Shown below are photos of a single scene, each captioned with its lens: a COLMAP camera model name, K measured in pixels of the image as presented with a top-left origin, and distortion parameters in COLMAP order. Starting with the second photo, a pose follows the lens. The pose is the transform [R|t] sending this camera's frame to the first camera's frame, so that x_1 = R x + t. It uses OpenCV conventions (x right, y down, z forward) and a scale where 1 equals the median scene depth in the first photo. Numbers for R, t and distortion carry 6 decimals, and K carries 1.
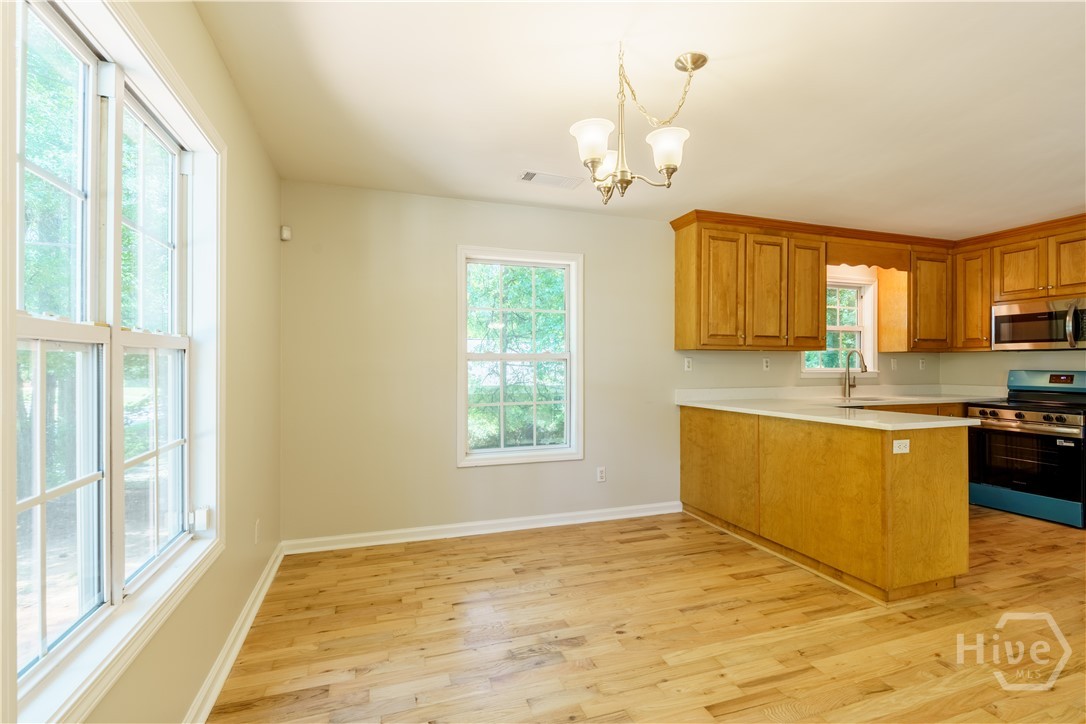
lens RADIAL K [[506.3, 0, 547.8], [0, 506.3, 363.5], [0, 0, 1]] dist [0.000554, 0.000388]
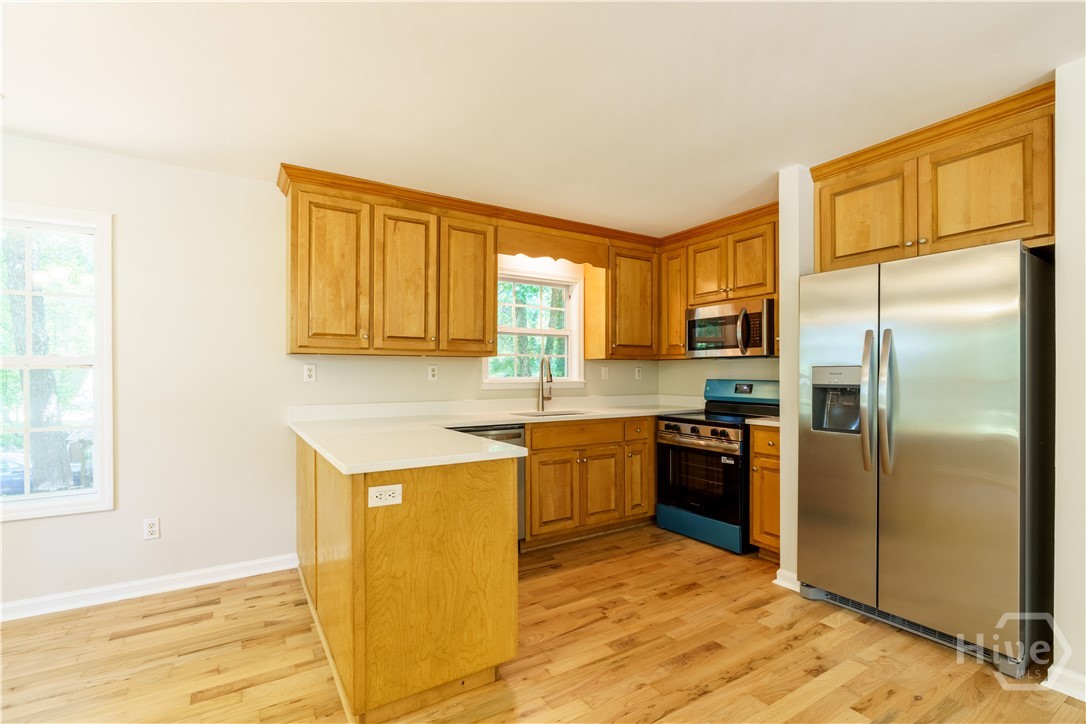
lens RADIAL K [[504.4, 0, 546.6], [0, 504.4, 370.9], [0, 0, 1]] dist [-0.002870, -0.000068]
pose [[0.974193, 0.001390, 0.225714, 0.467191], [-0.001222, 0.999999, -0.000884, -0.001043], [-0.225715, 0.000585, 0.974193, 0.184300]]
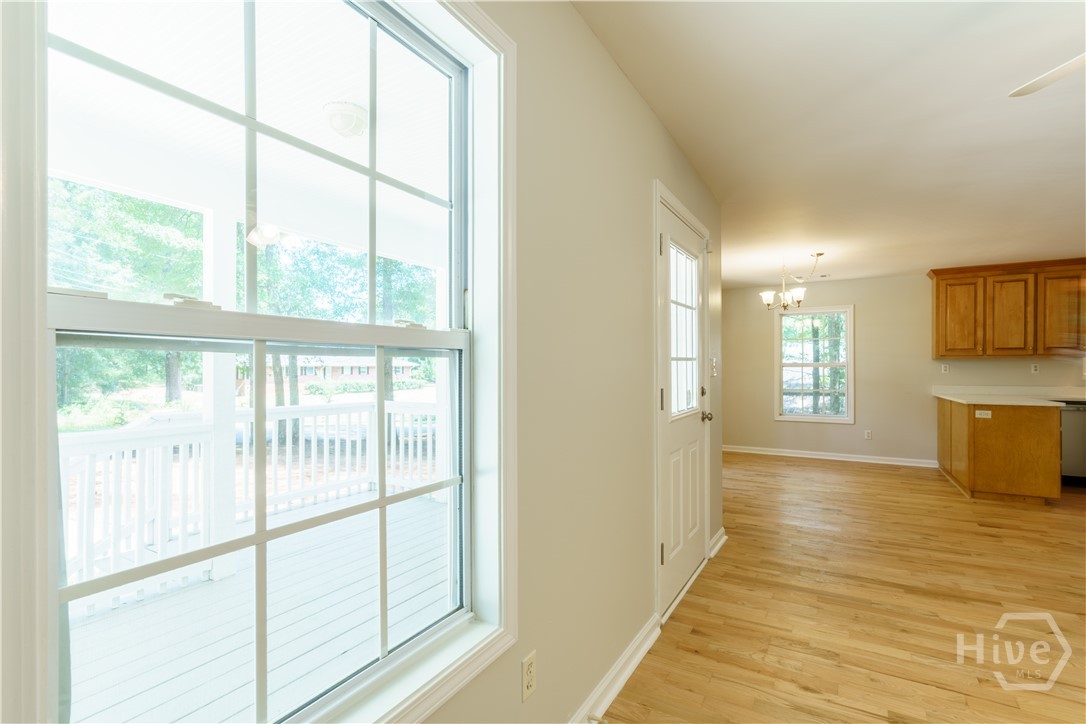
lens RADIAL K [[504.4, 0, 546.6], [0, 504.4, 370.9], [0, 0, 1]] dist [-0.002870, -0.000068]
pose [[0.653475, 0.003489, -0.756940, 0.643974], [0.003736, 0.999962, 0.007835, -0.007304], [0.756939, -0.007948, 0.653437, -0.848325]]
